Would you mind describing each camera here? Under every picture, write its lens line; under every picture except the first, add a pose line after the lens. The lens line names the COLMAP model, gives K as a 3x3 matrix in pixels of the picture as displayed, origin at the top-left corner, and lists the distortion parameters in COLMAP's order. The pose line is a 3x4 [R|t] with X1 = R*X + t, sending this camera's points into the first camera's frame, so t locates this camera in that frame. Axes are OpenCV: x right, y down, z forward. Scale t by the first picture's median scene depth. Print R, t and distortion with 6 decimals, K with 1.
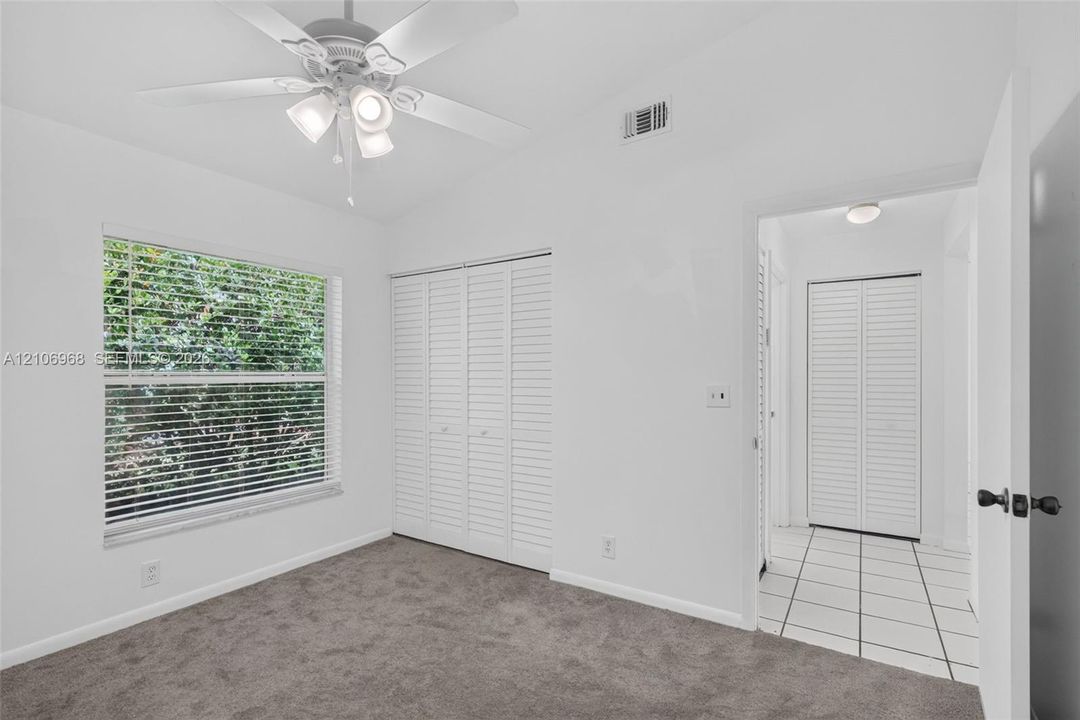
lens RADIAL K [[497.0, 0, 544.2], [0, 497.0, 371.5], [0, 0, 1]] dist [0.002761, 0.000483]
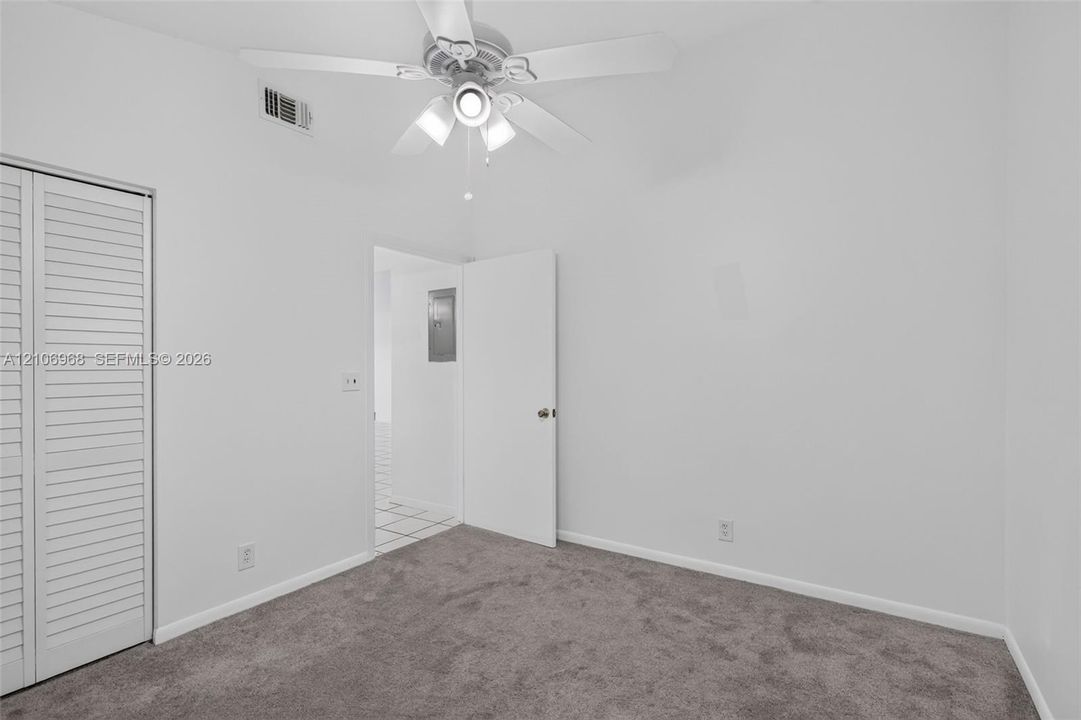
lens RADIAL K [[491.3, 0, 544.1], [0, 491.3, 360.0], [0, 0, 1]] dist [0.000786, -0.000006]
pose [[0.048558, -0.002914, 0.998816, -0.839369], [-0.005482, 0.999980, 0.003184, -0.009458], [-0.998805, -0.005630, 0.048541, 0.484890]]
